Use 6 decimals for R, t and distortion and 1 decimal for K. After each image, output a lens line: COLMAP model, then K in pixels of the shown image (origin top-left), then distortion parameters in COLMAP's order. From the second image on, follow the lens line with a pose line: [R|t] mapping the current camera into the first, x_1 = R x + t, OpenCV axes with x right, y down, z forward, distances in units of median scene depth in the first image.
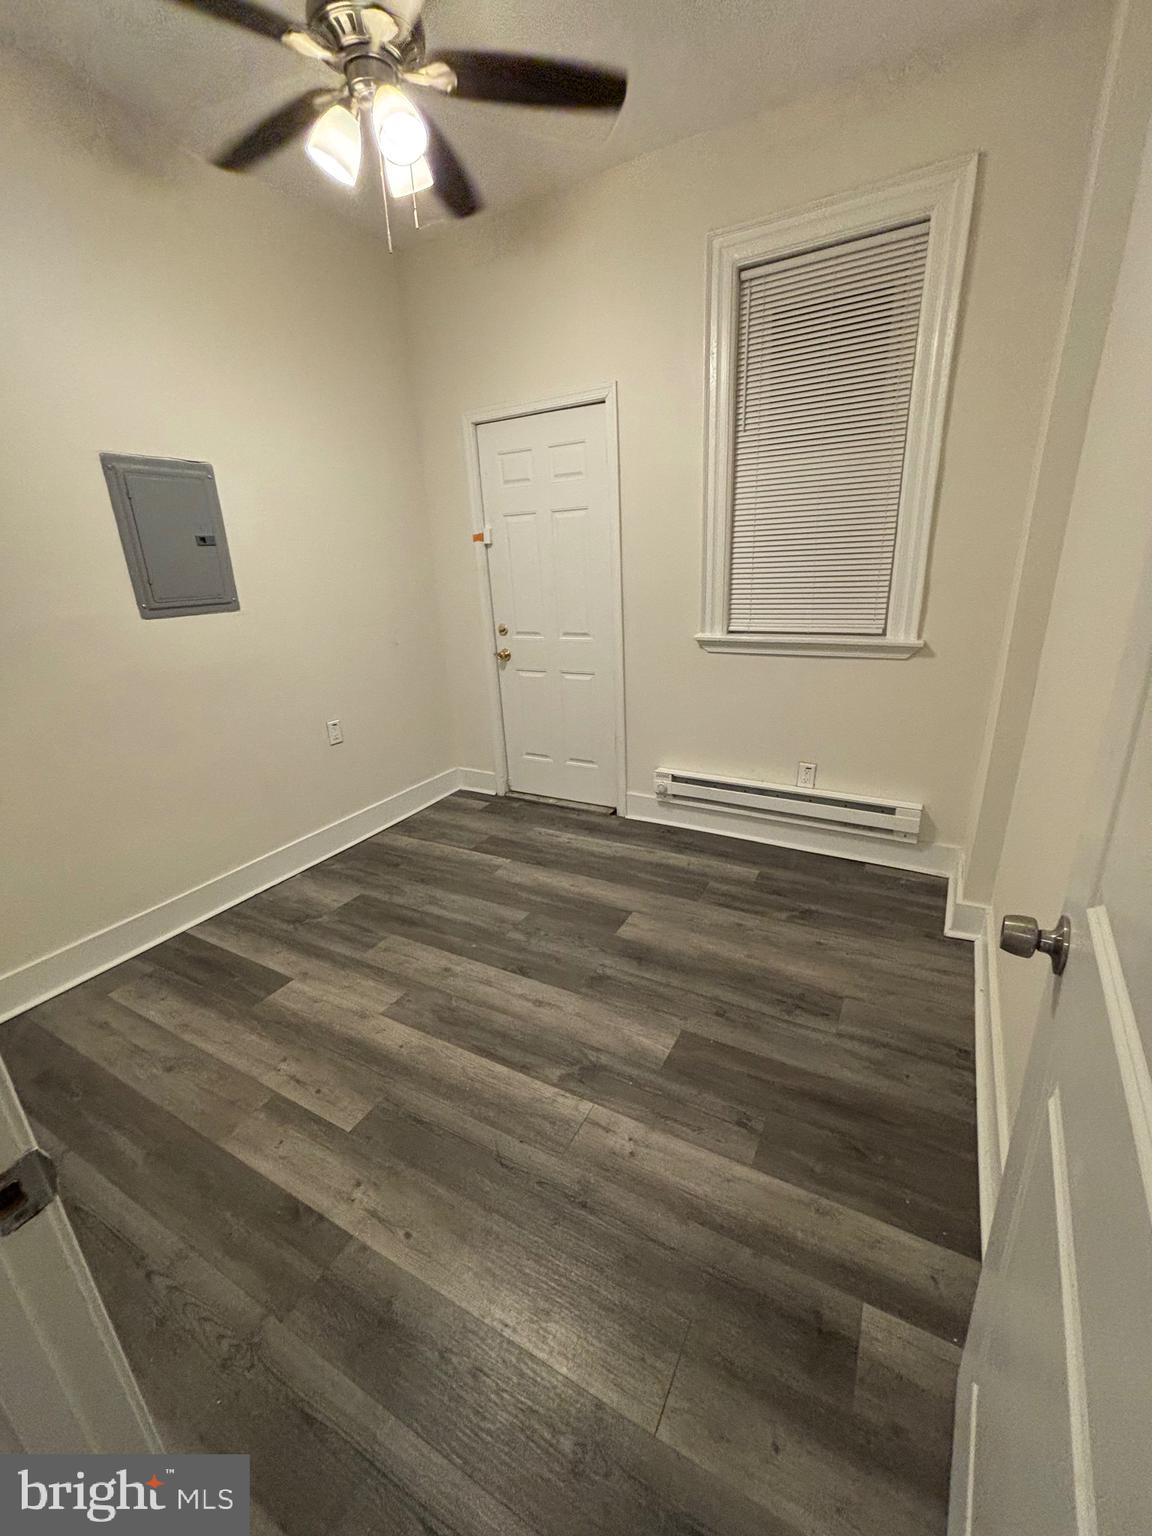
lens RADIAL K [[621.2, 0, 579.3], [0, 621.2, 769.4], [0, 0, 1]] dist [0.005306, 0.000347]
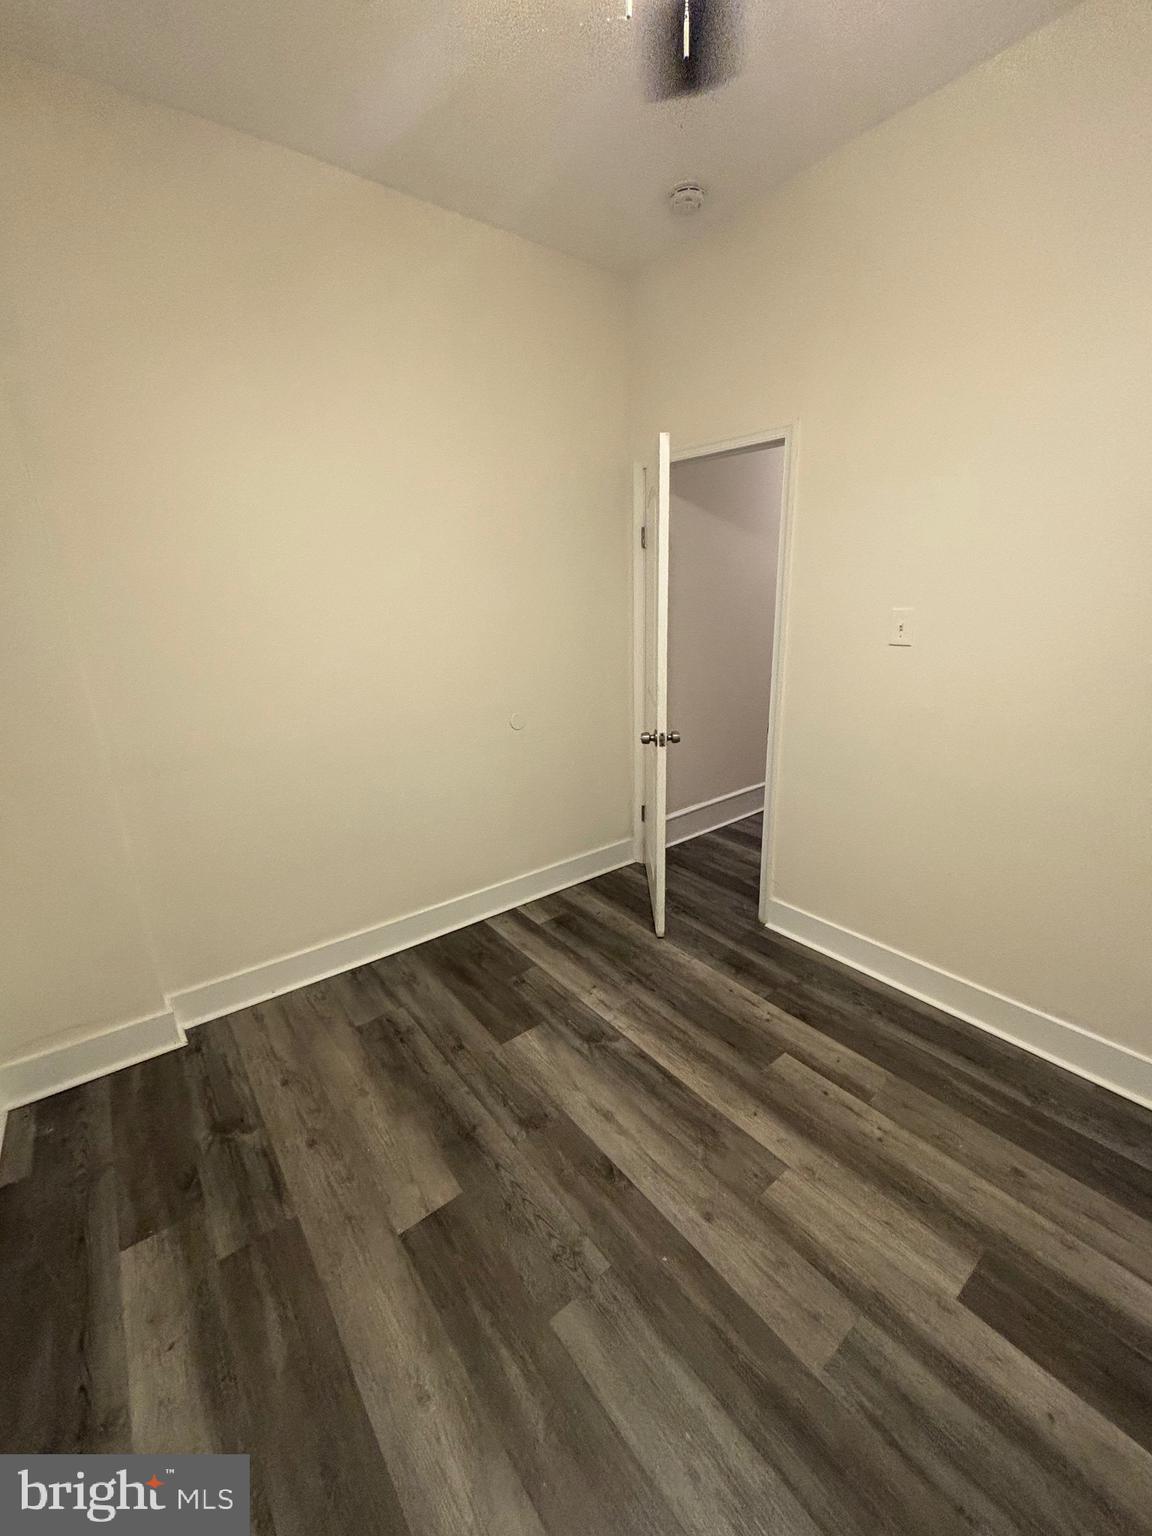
lens RADIAL K [[621.2, 0, 578.8], [0, 621.2, 766.2], [0, 0, 1]] dist [0.005306, 0.000347]
pose [[-0.918355, -0.049711, 0.392623, -0.395557], [0.183926, 0.824822, 0.534640, -0.596503], [-0.350421, 0.563203, -0.748336, 1.549046]]
